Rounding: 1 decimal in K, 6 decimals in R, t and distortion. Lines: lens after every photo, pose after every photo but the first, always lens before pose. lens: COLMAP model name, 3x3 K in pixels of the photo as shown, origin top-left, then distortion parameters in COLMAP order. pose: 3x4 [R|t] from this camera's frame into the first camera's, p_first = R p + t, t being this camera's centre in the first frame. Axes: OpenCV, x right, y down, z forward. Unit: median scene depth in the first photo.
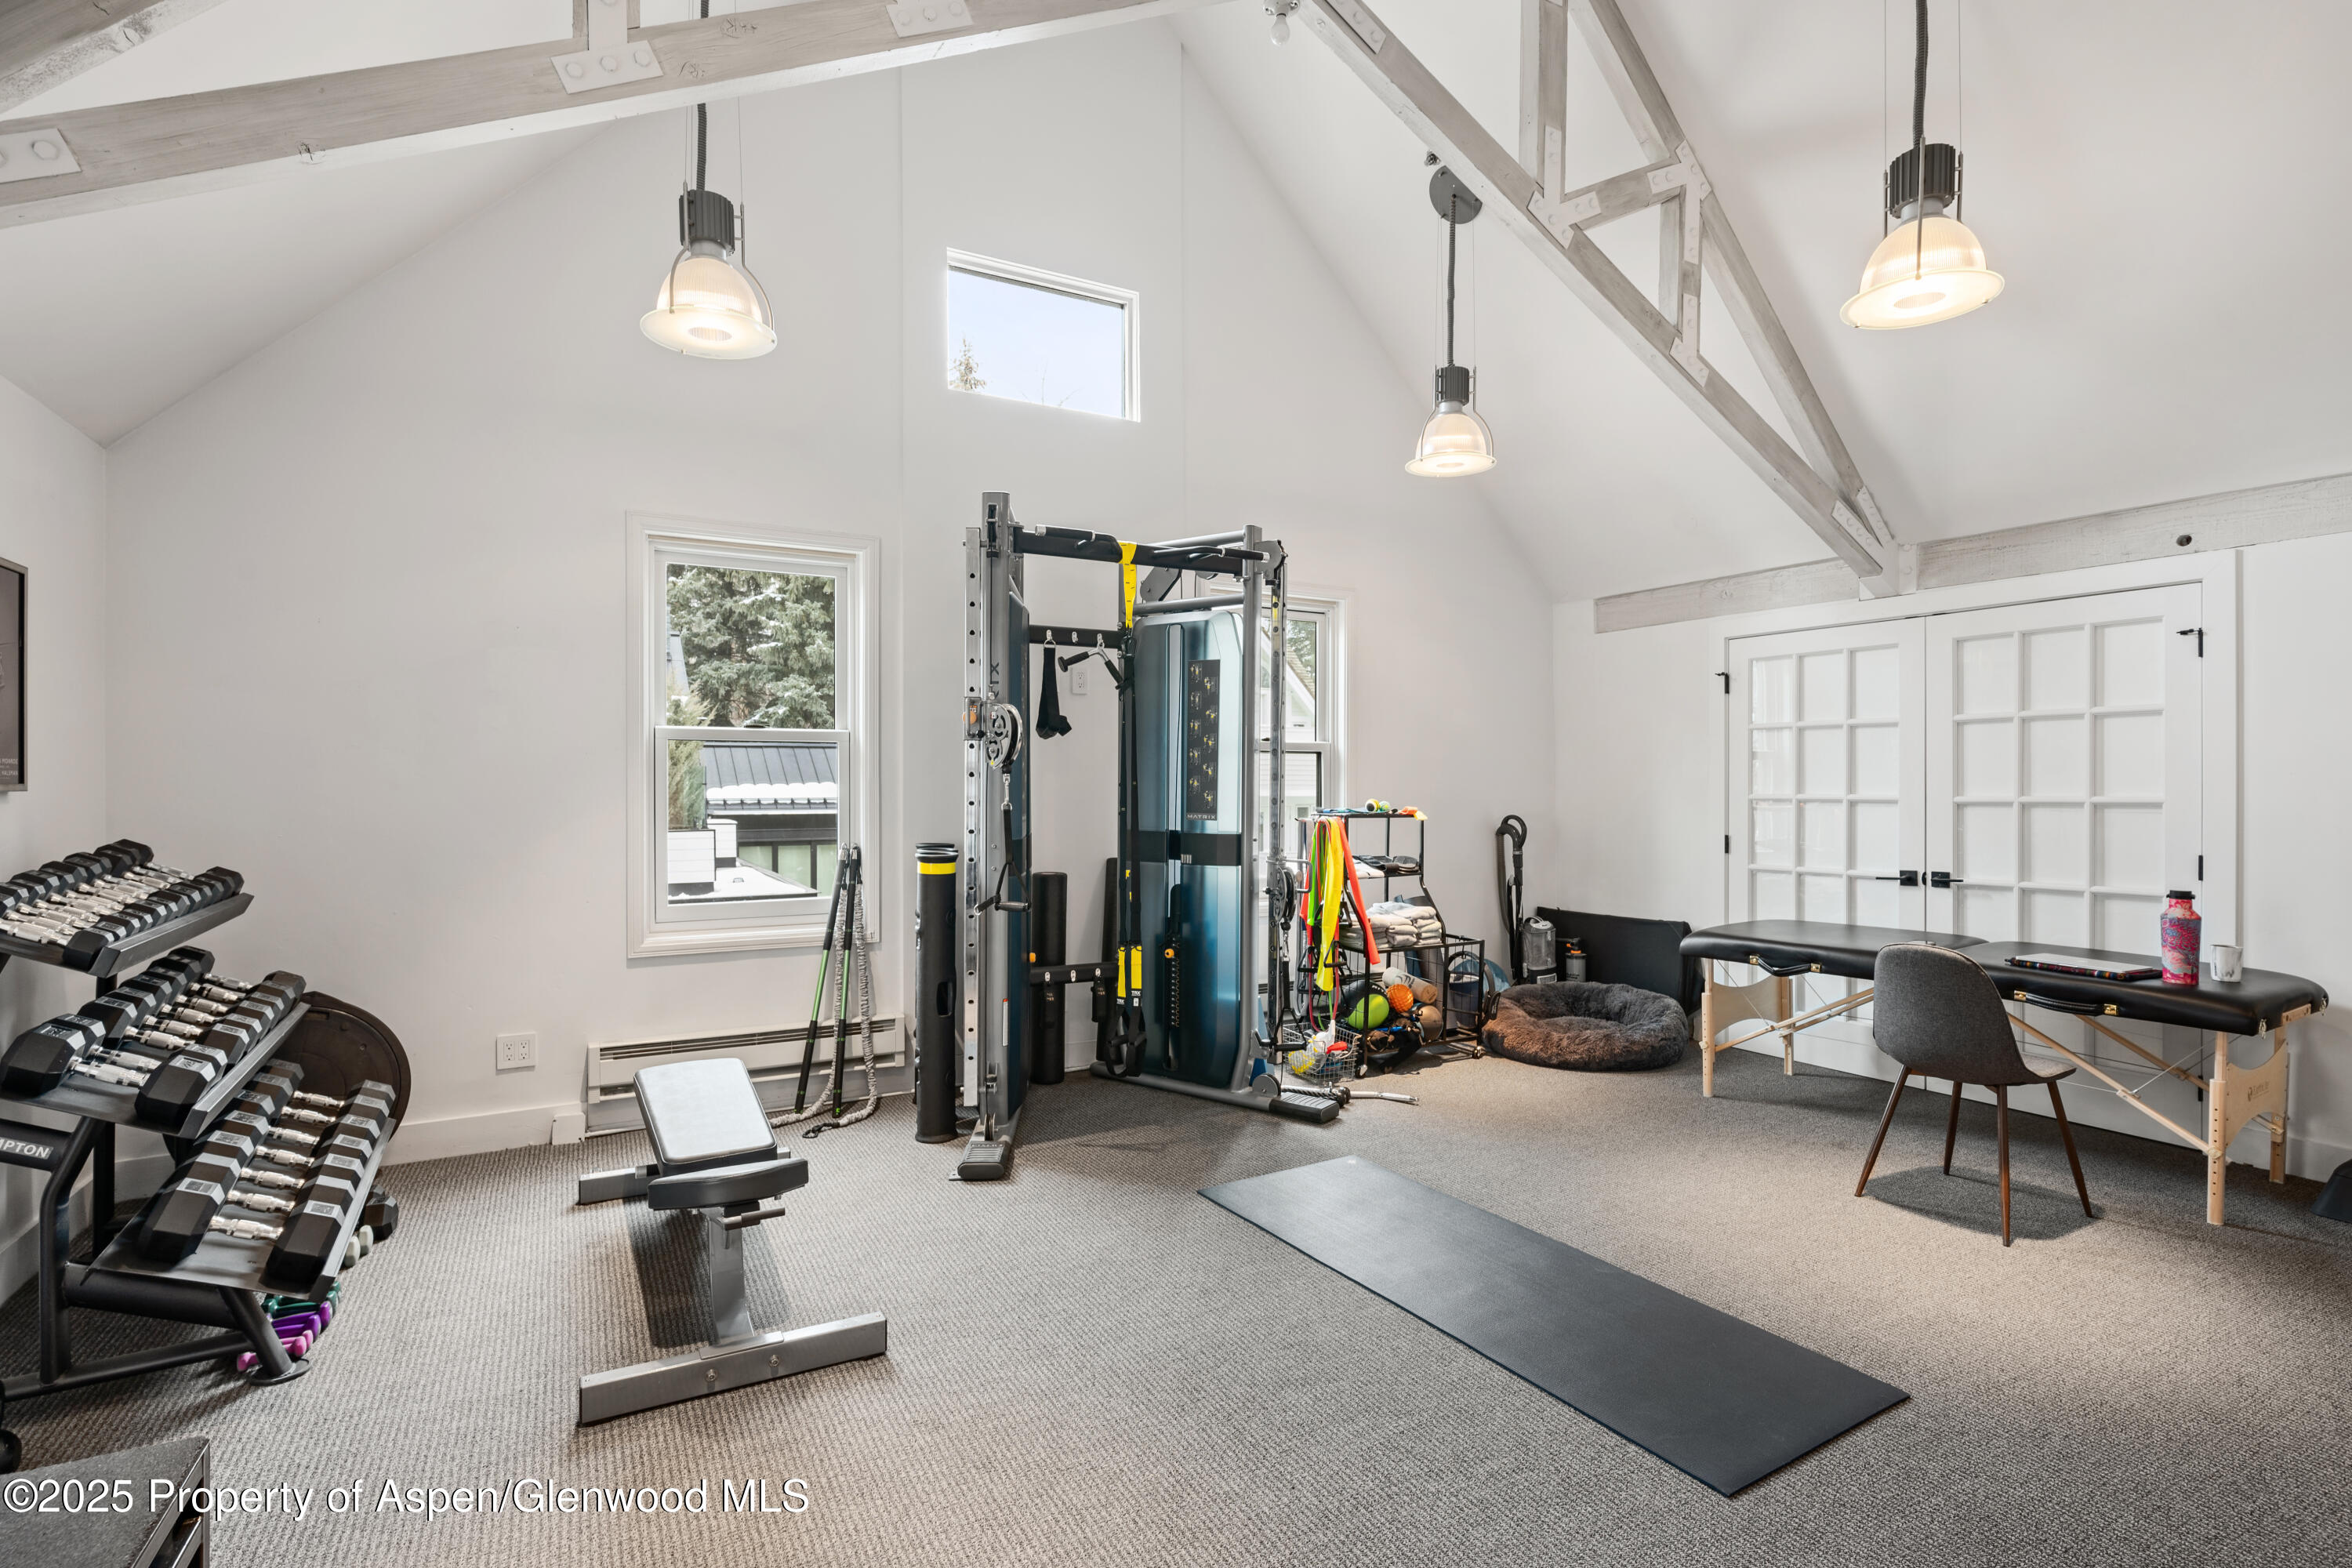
lens RADIAL K [[1136.4, 0, 1186.0], [0, 1136.4, 782.4], [0, 0, 1]] dist [0.000218, 0.002384]
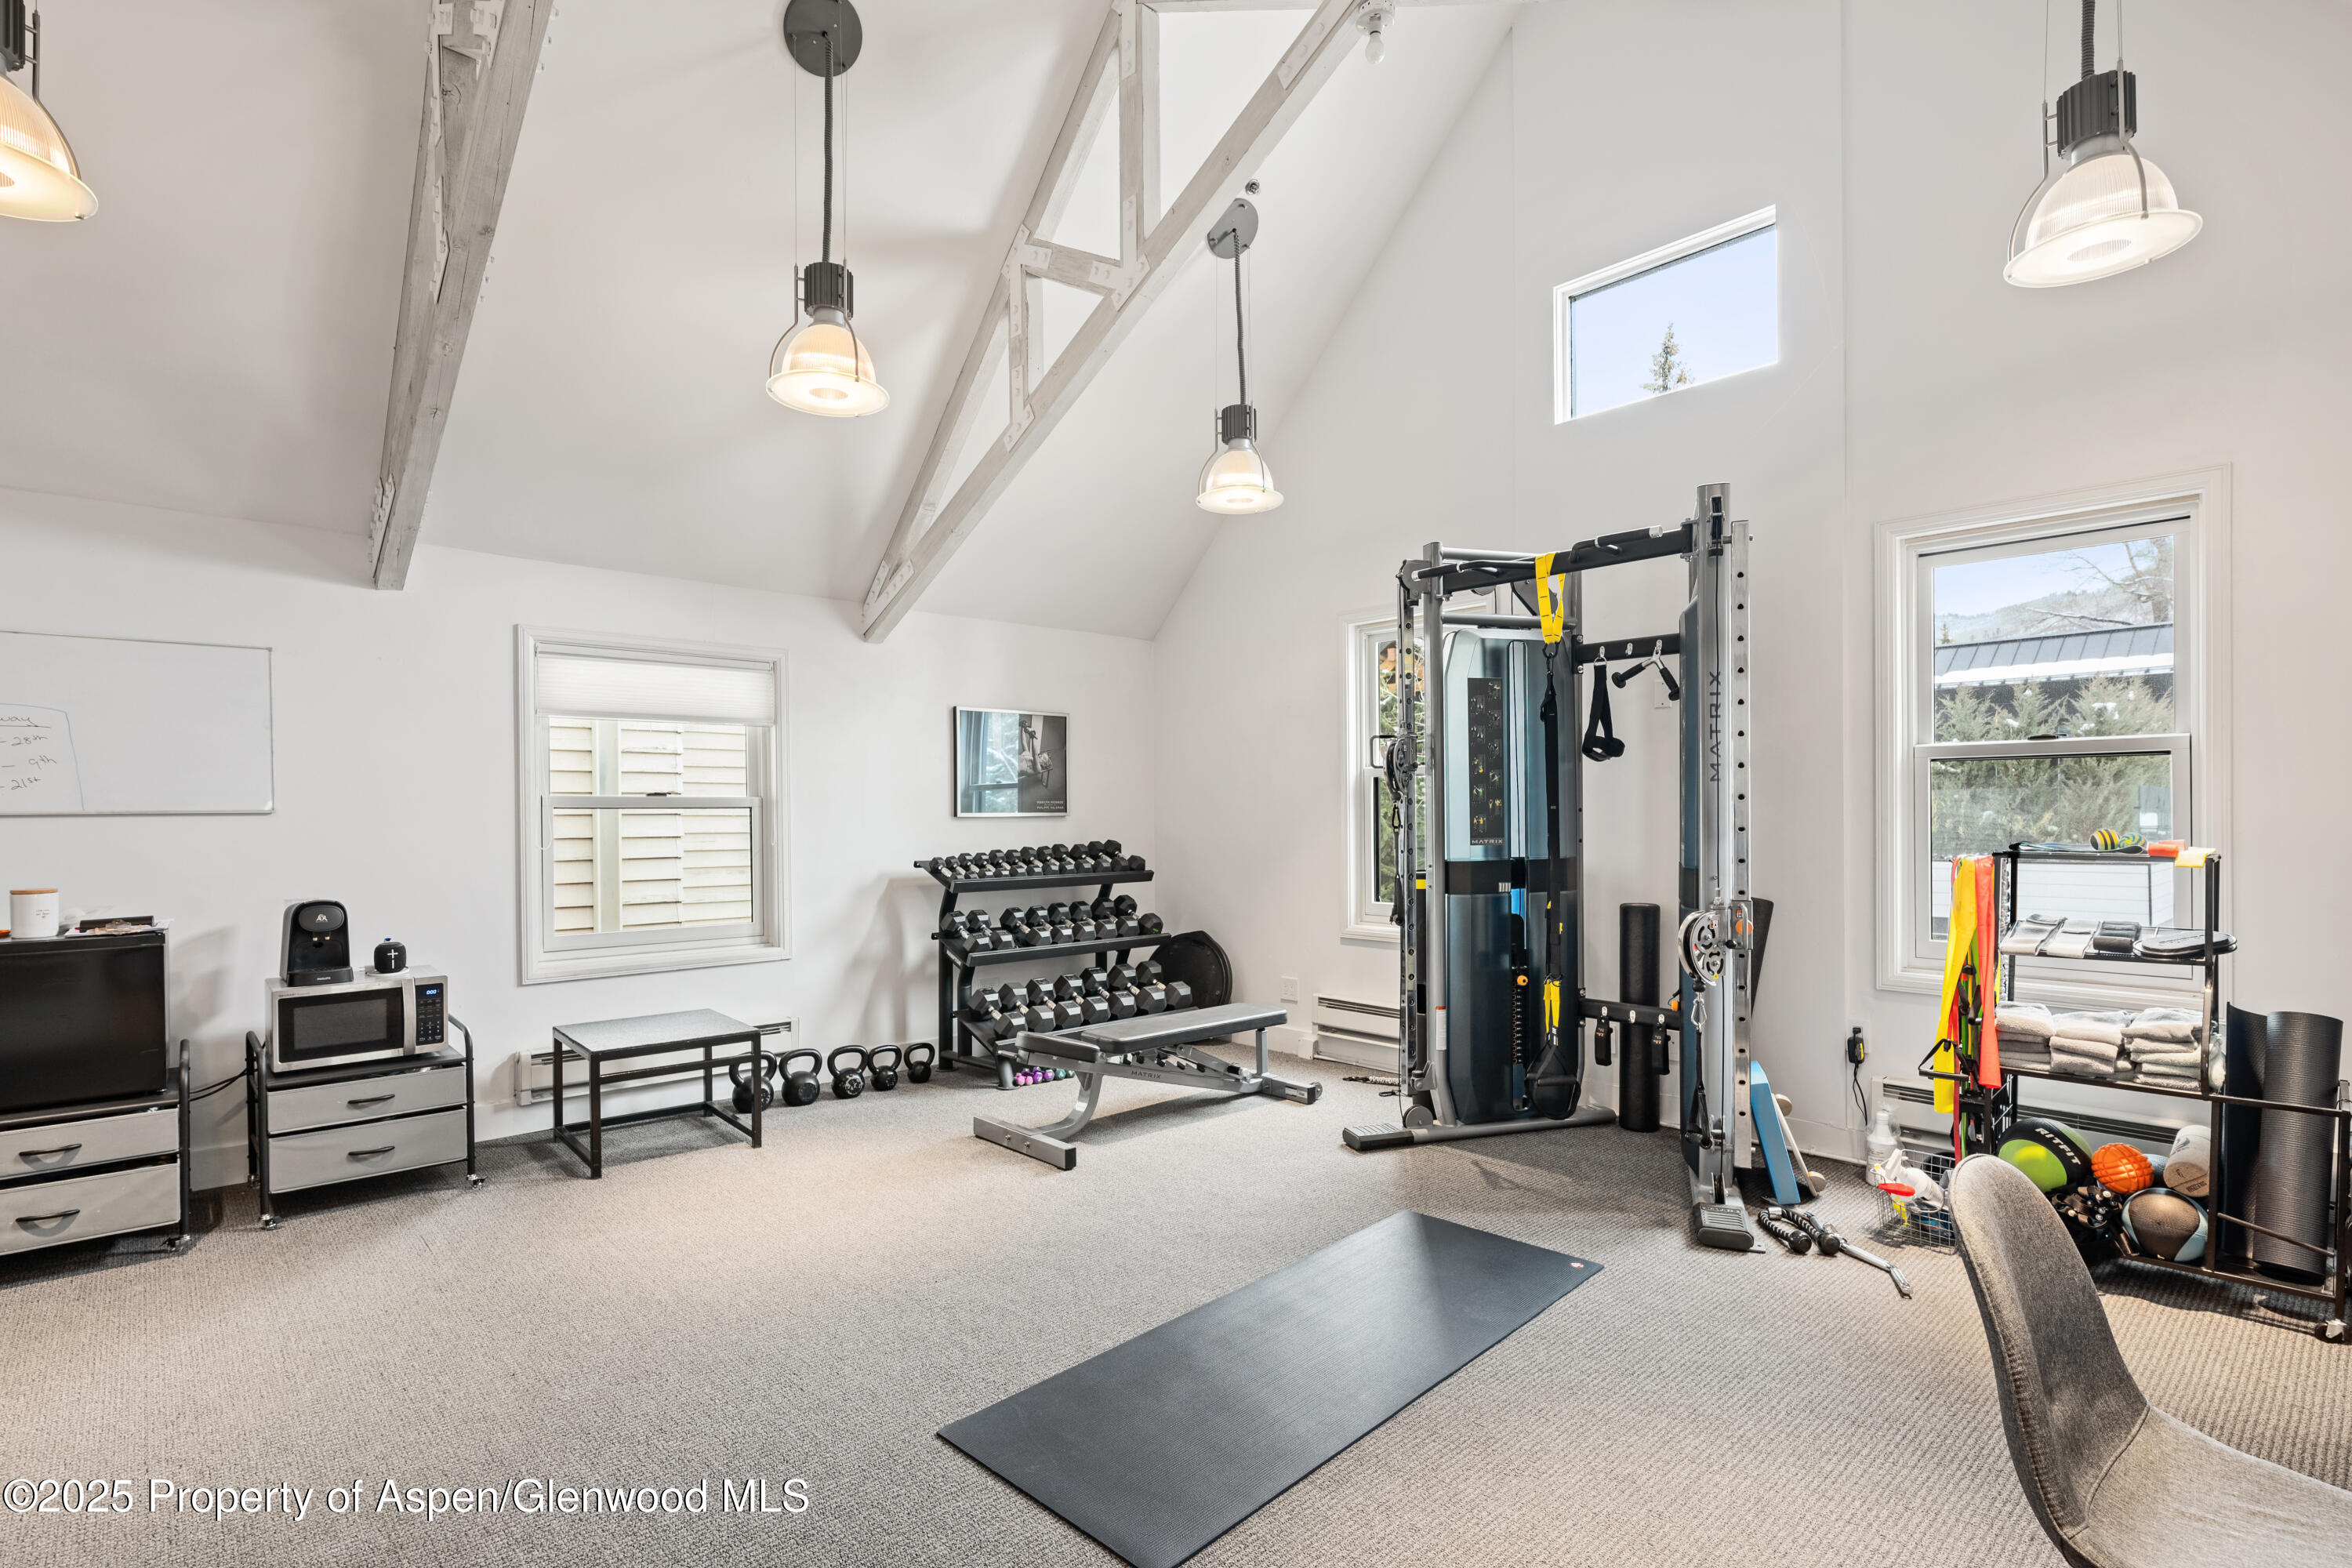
lens RADIAL K [[1136.4, 0, 1160.2], [0, 1136.4, 819.4], [0, 0, 1]] dist [0.000218, 0.002384]
pose [[0.218480, 0.000371, -0.975841, 0.727398], [0.005792, 0.999982, 0.001677, 0.006467], [0.975824, -0.006018, 0.218474, 0.433367]]
